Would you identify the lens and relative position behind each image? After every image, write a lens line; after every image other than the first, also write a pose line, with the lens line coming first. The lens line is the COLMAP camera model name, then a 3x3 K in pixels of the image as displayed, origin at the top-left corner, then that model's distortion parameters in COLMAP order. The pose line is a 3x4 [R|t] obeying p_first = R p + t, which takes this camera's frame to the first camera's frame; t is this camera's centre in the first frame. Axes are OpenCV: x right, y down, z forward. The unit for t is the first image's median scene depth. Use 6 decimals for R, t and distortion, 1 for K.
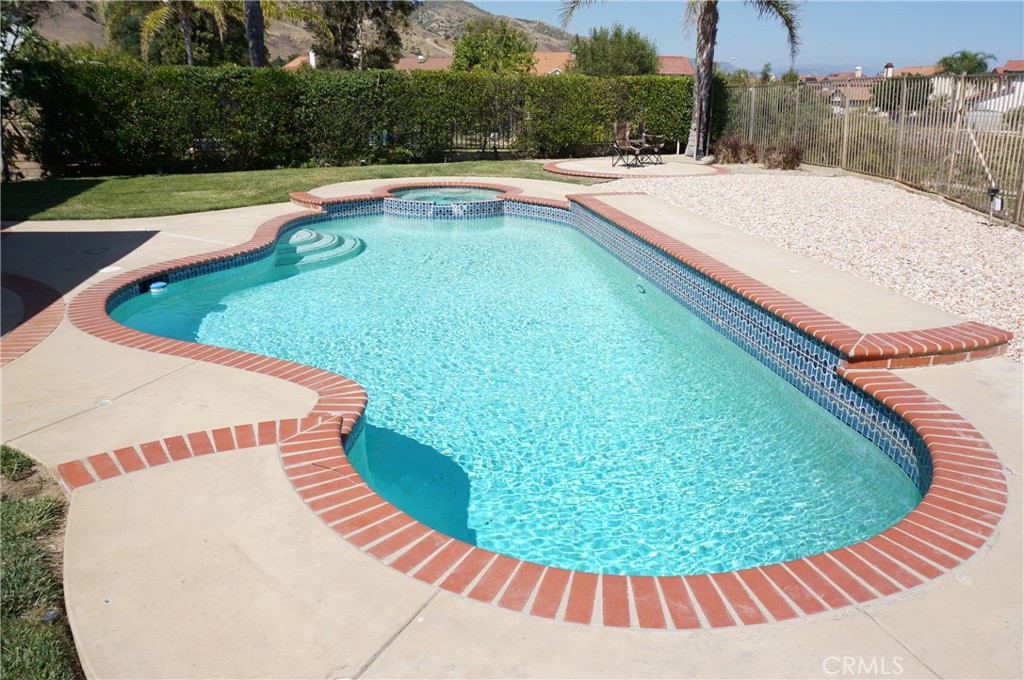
lens RADIAL K [[745.2, 0, 511.4], [0, 745.2, 340.4], [0, 0, 1]] dist [-0.055408, 0.033356]
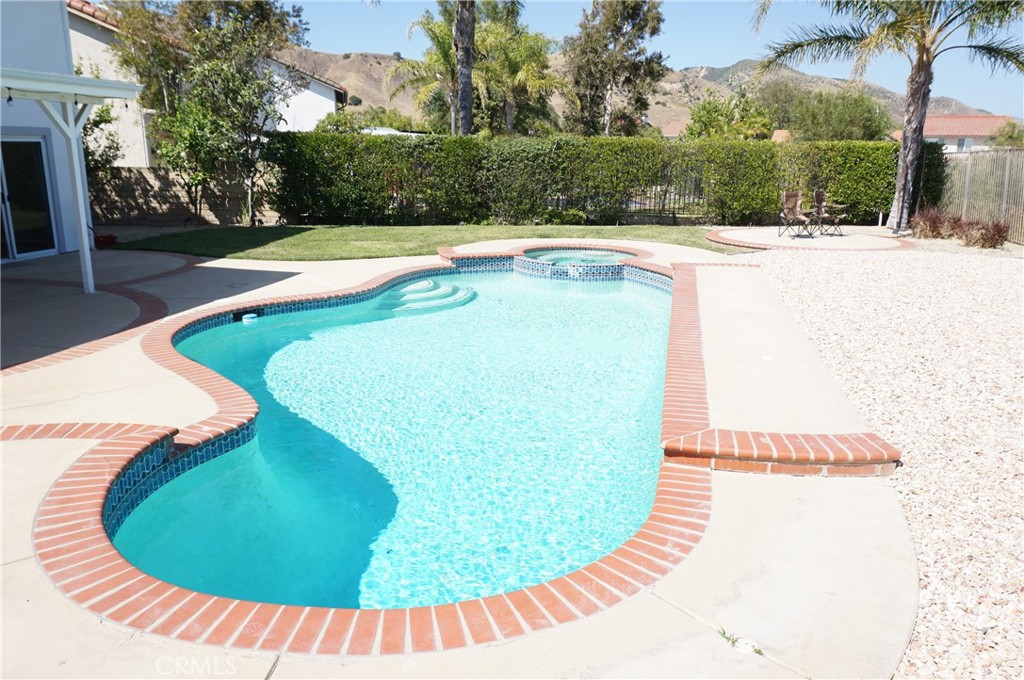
lens RADIAL K [[745.2, 0, 509.1], [0, 745.2, 342.0], [0, 0, 1]] dist [-0.055408, 0.033356]
pose [[0.918770, 0.095558, -0.383055, 0.209028], [-0.123554, 0.991122, -0.049100, -0.013746], [0.374963, 0.092440, 0.922420, 0.017863]]
